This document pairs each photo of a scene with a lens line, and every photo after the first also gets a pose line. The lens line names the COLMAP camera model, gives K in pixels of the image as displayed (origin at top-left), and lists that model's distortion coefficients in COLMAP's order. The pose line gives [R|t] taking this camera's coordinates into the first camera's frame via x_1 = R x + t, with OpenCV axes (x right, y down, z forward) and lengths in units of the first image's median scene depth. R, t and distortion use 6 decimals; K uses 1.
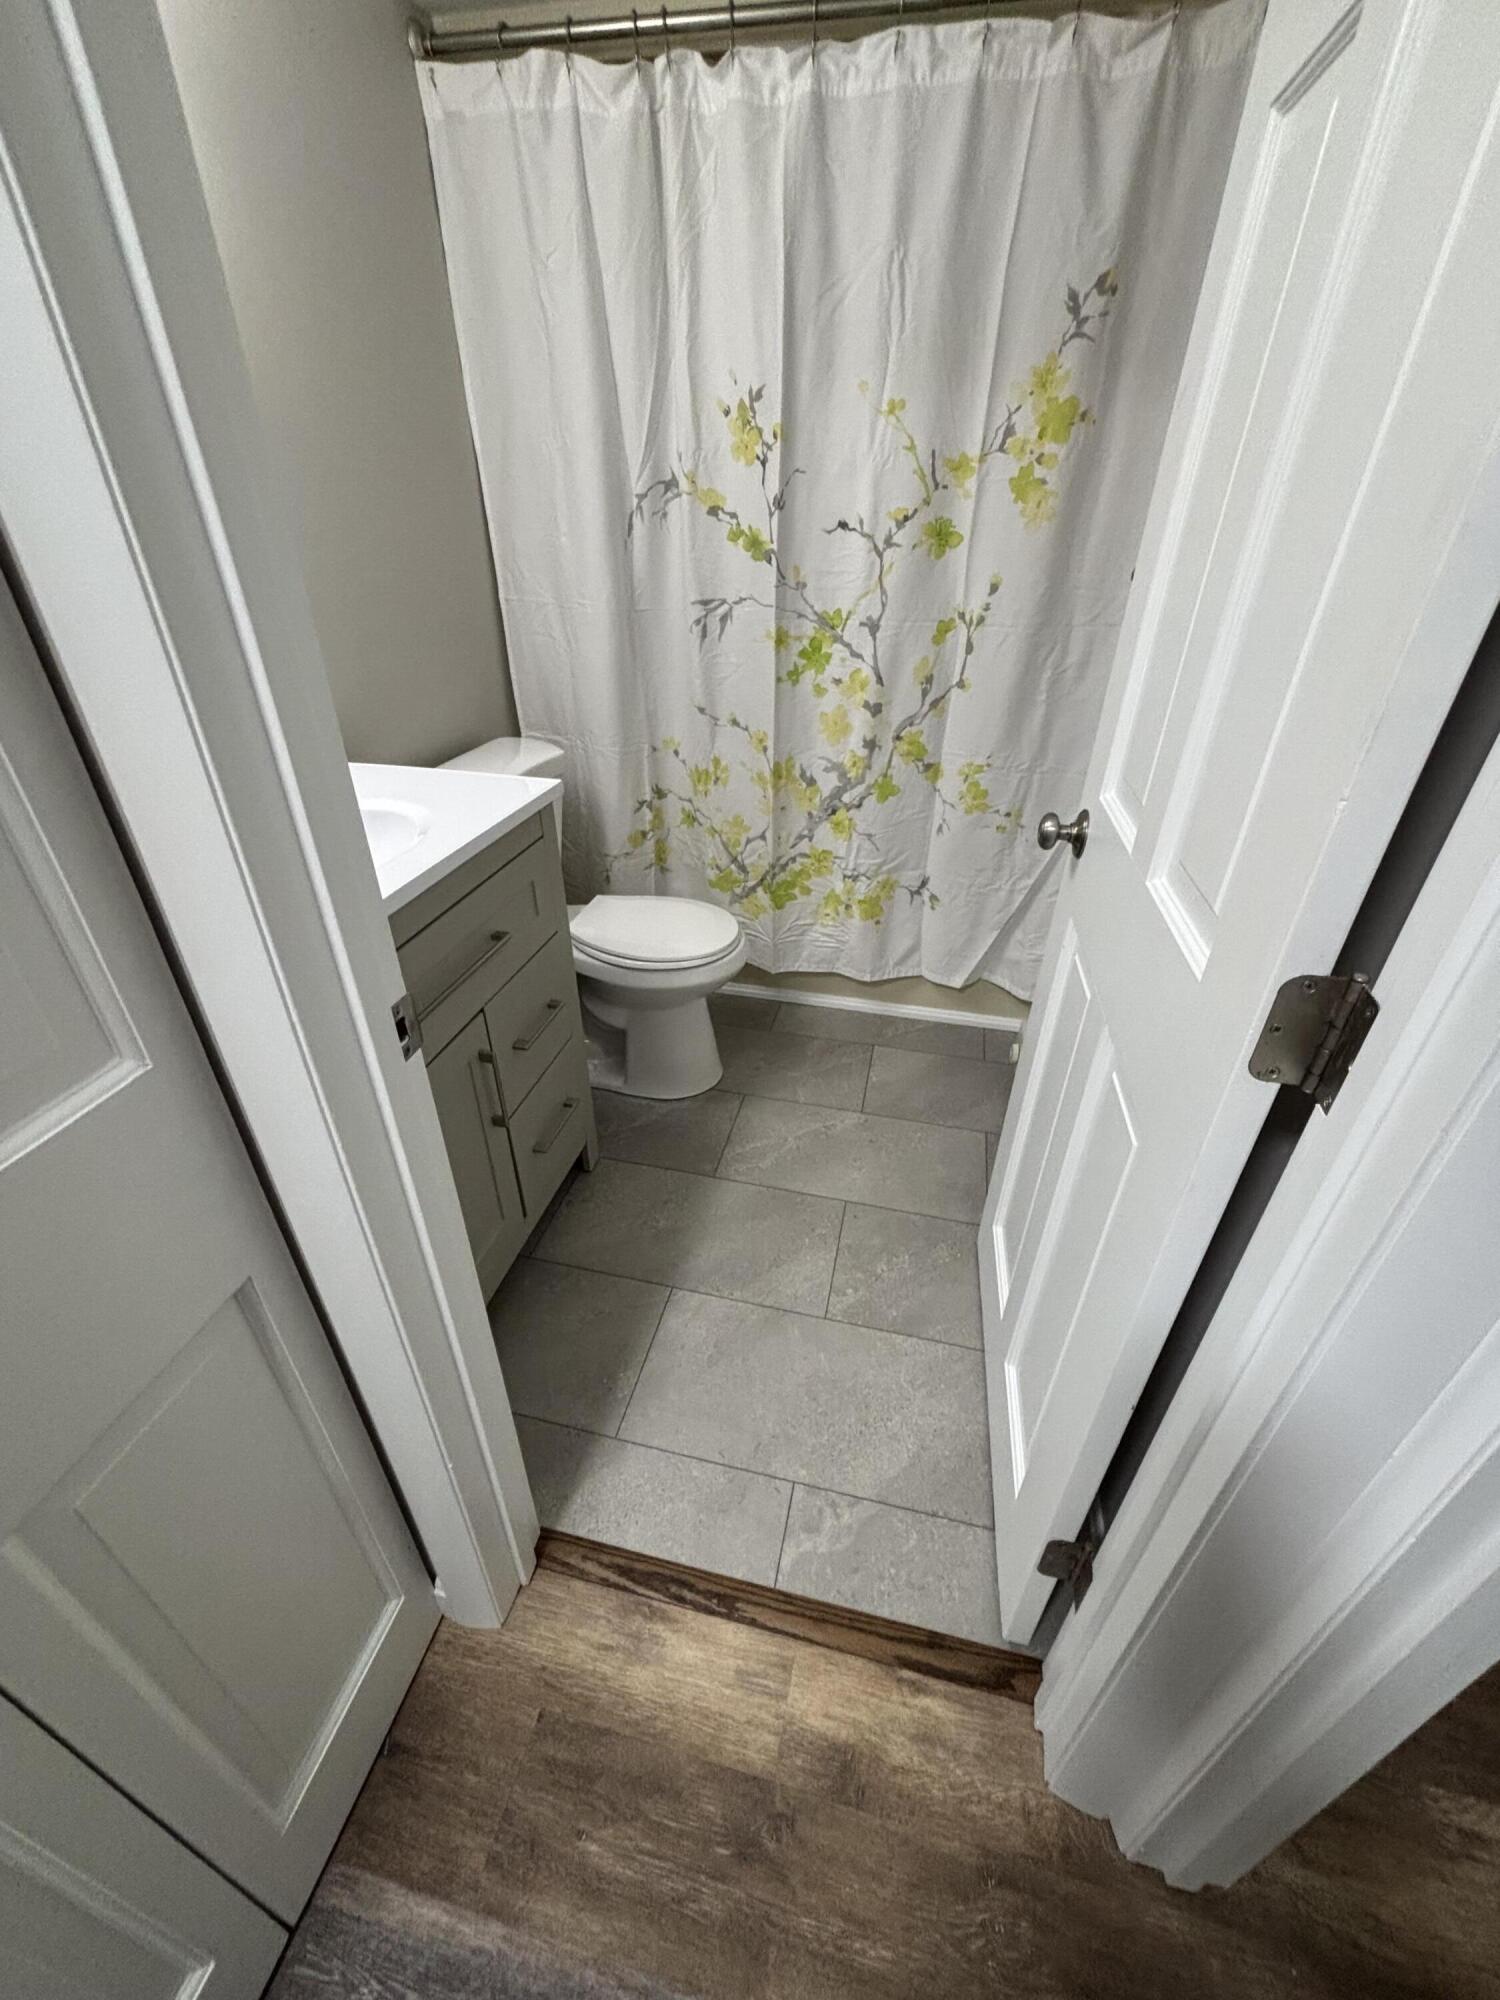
lens RADIAL K [[800.7, 0, 756.6], [0, 800.7, 997.9], [0, 0, 1]] dist [-0.001265, -0.000601]
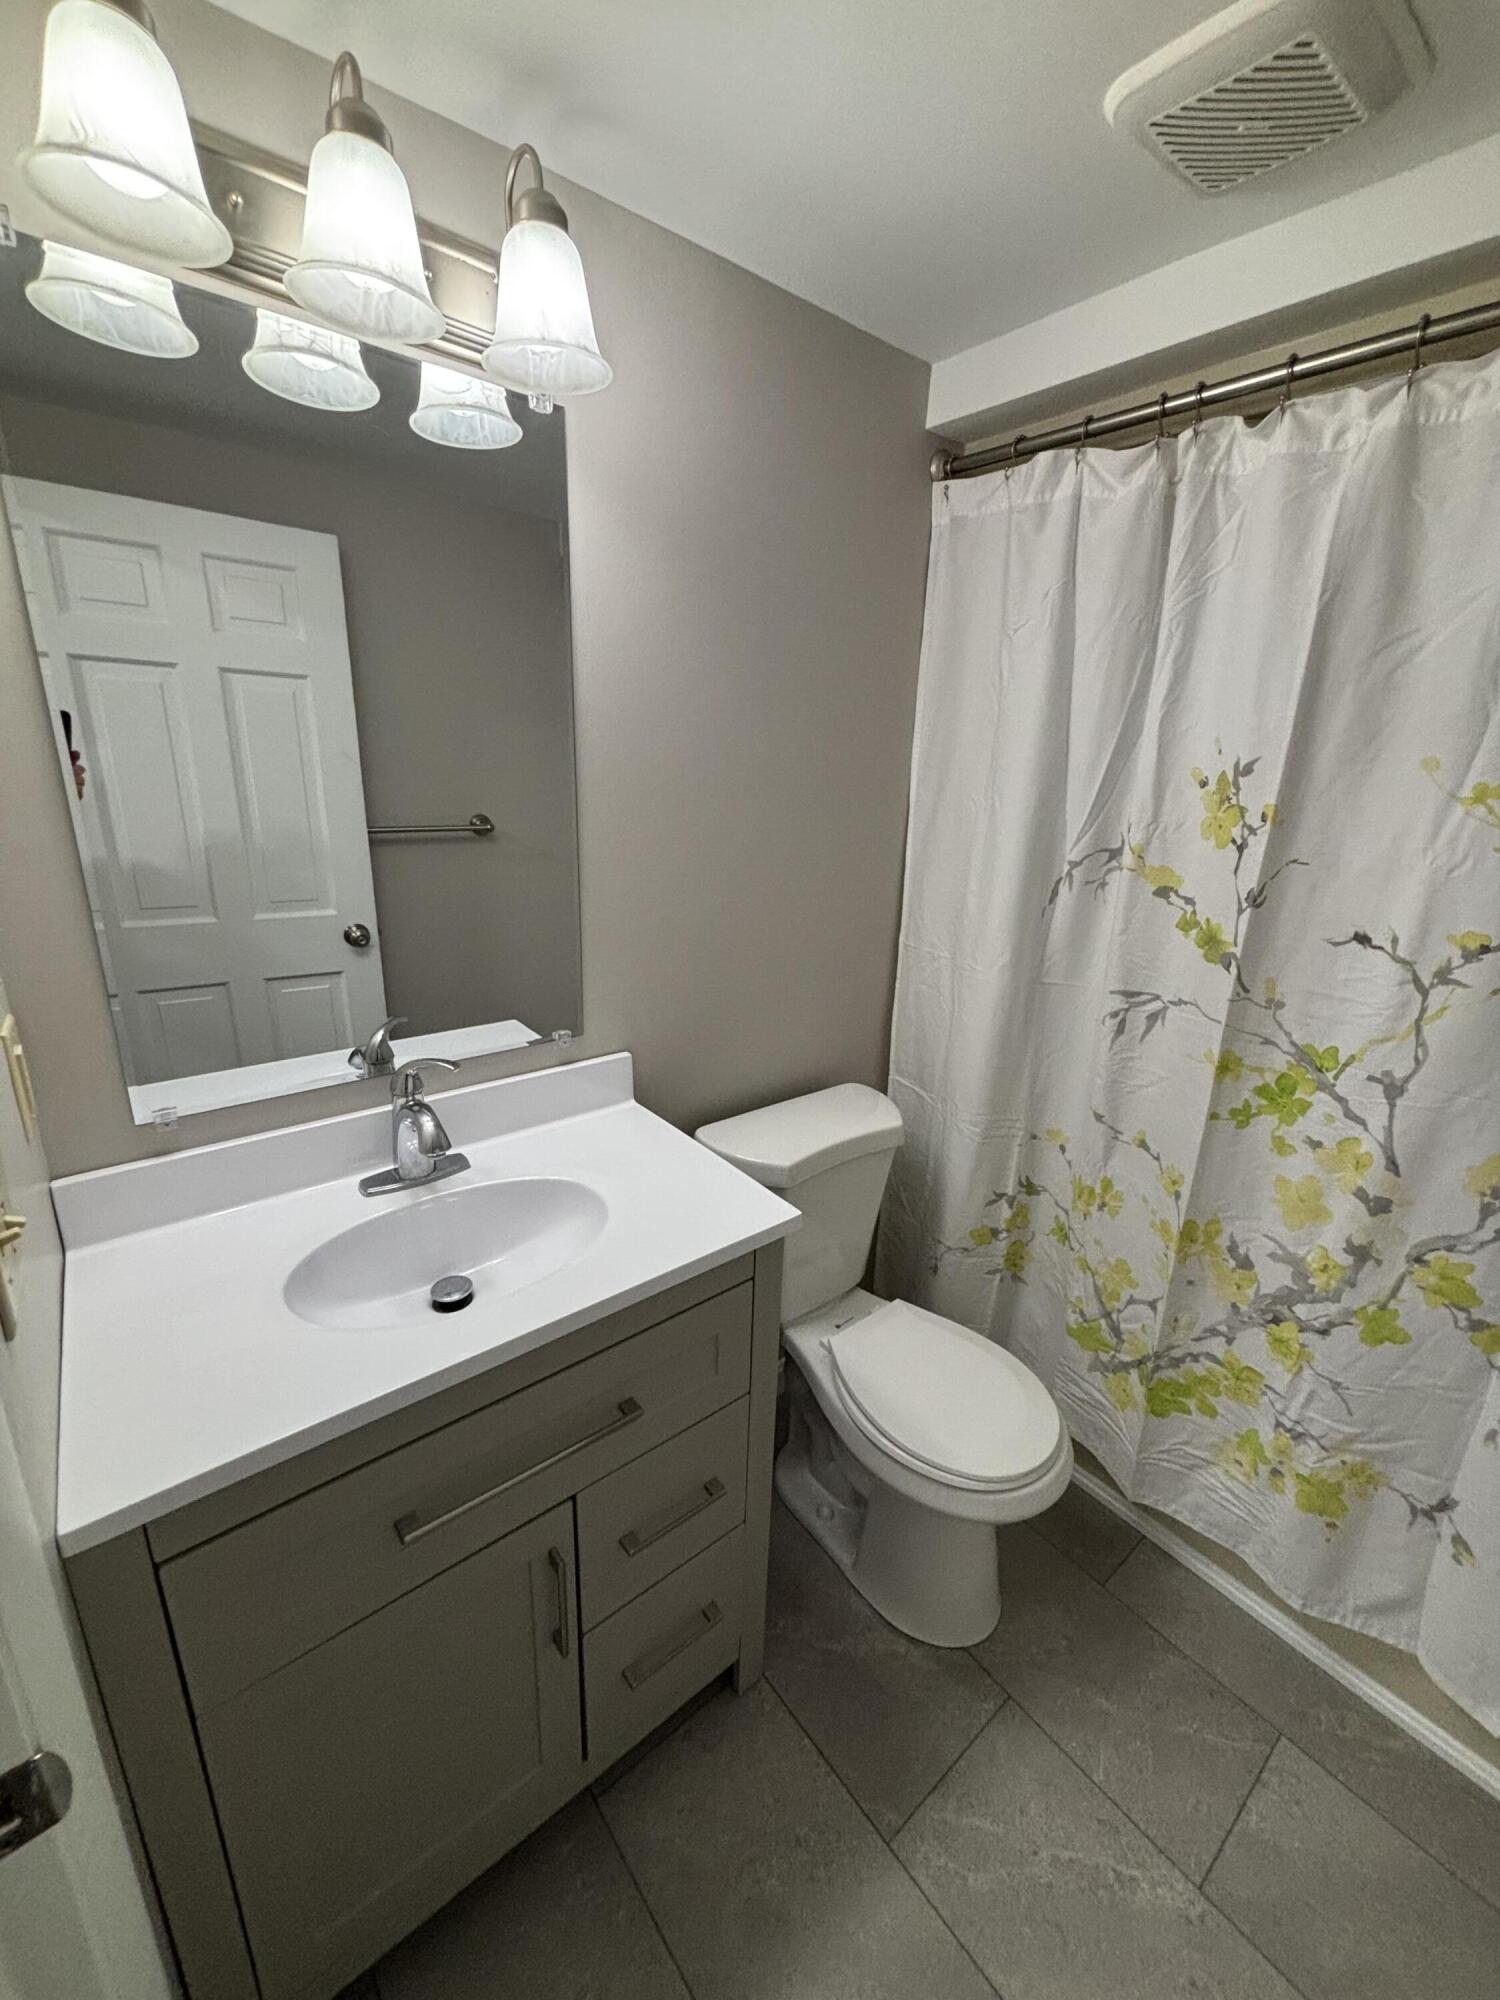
lens RADIAL K [[800.7, 0, 756.6], [0, 800.7, 997.9], [0, 0, 1]] dist [-0.001265, -0.000601]
pose [[0.791900, 0.194961, -0.578692, 0.096261], [-0.348287, 0.922612, -0.165780, -0.242908], [0.501587, 0.332833, 0.798519, 0.220802]]
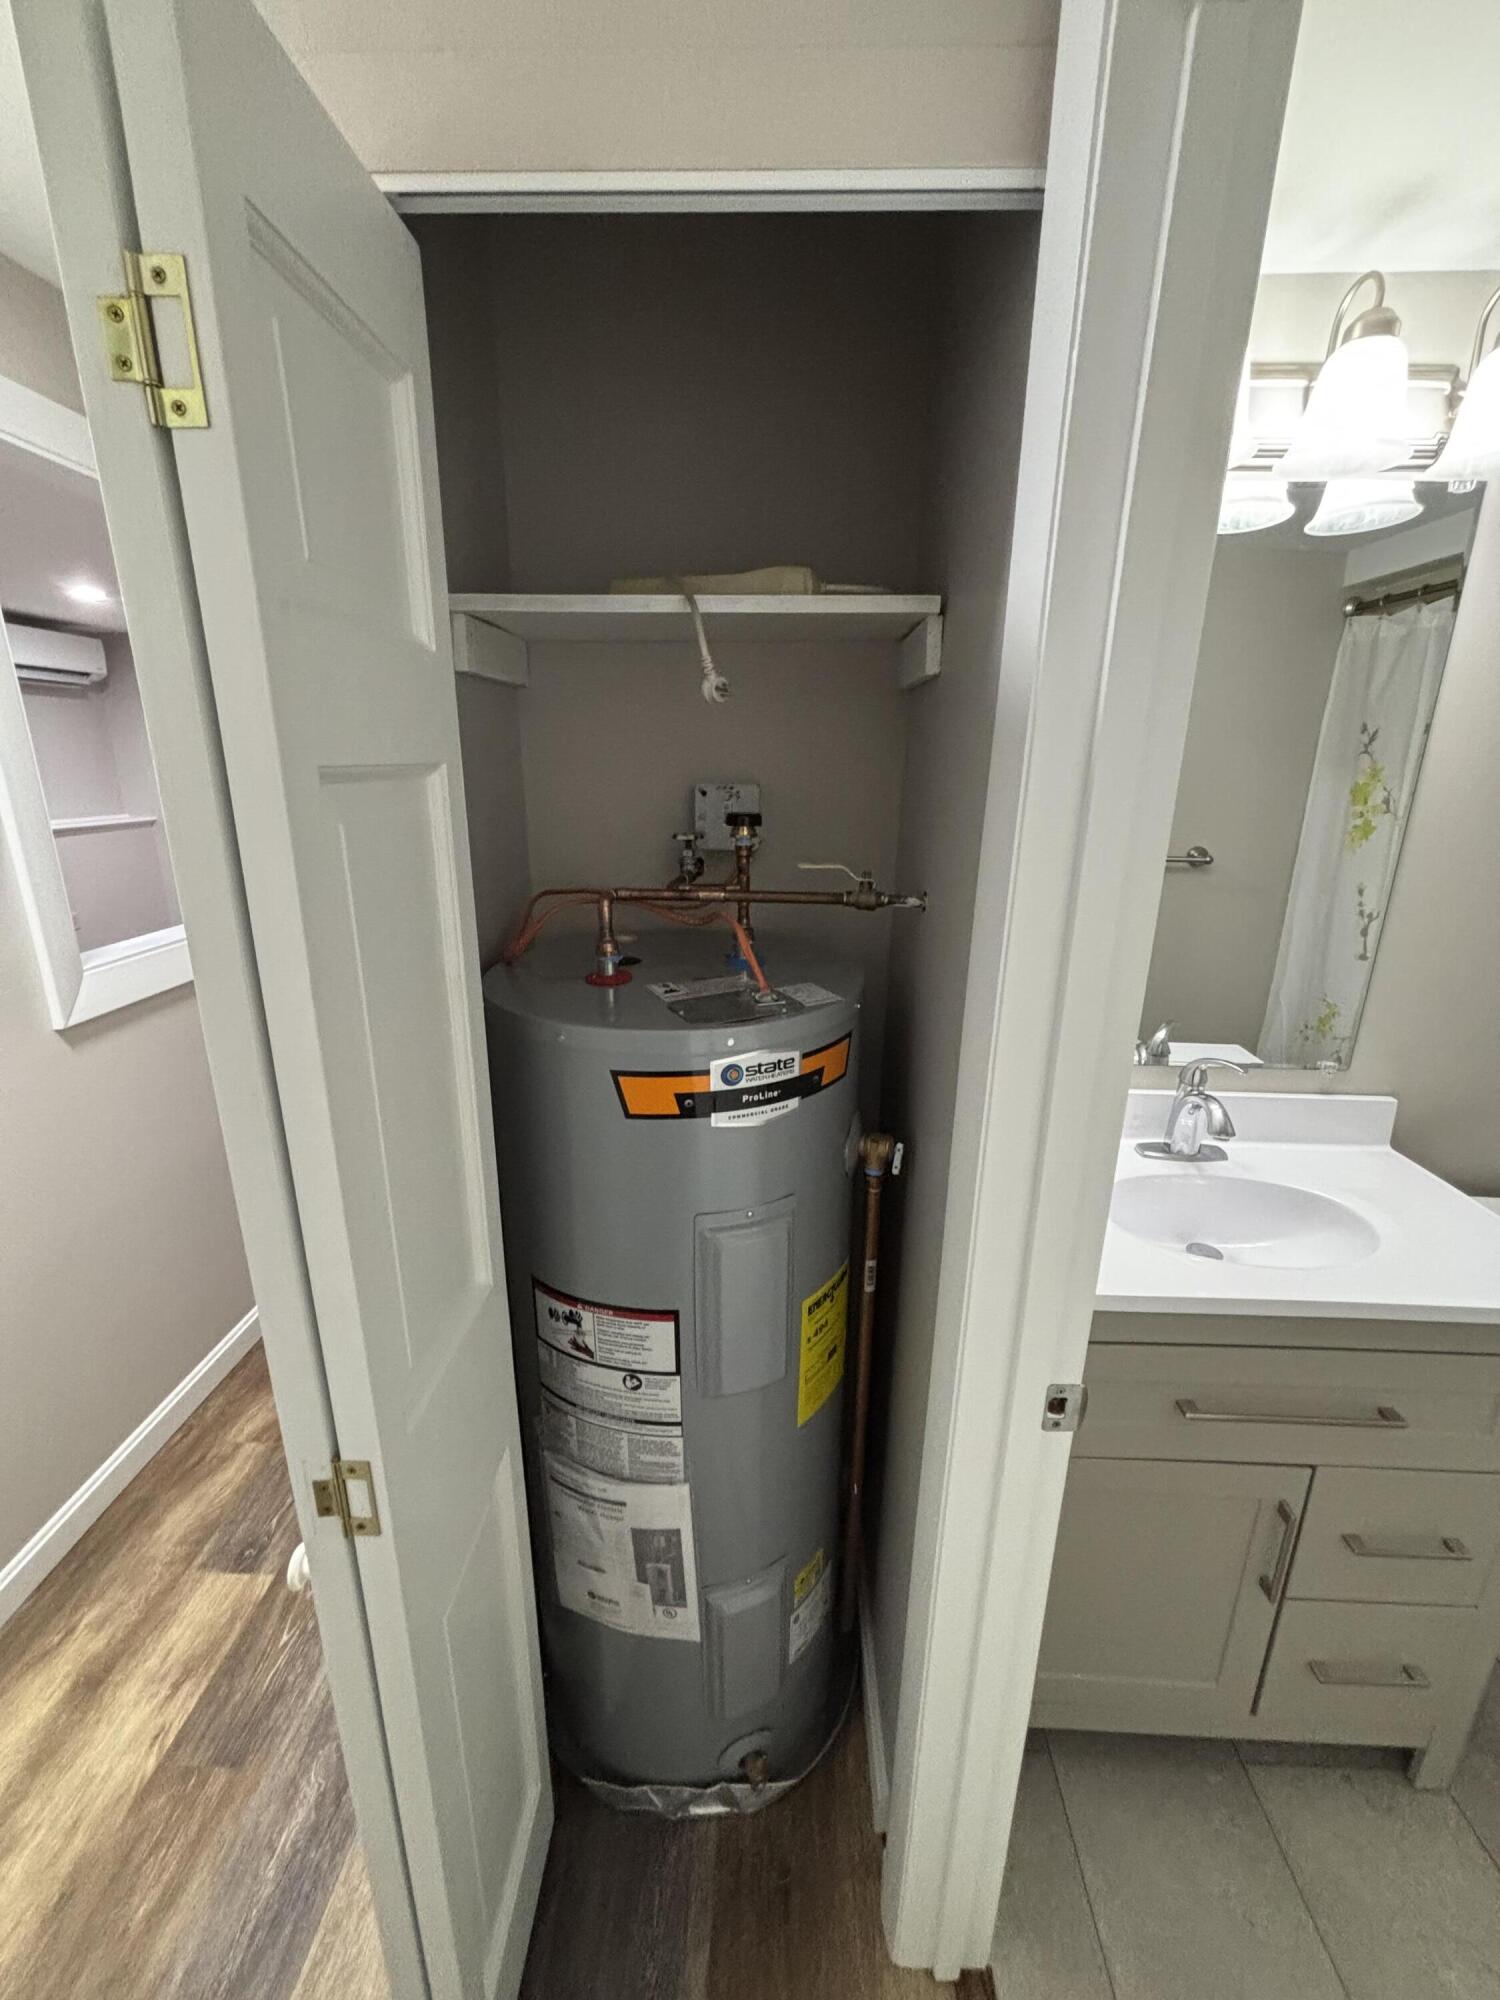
lens RADIAL K [[802.6, 0, 750.0], [0, 802.6, 1000.0], [0, 0, 1]] dist [0.025543, -0.010534]
pose [[0.193789, 0.270271, -0.943080, 0.152618], [-0.524824, 0.840740, 0.133099, -0.139621], [0.828858, 0.469158, 0.304771, 0.002766]]
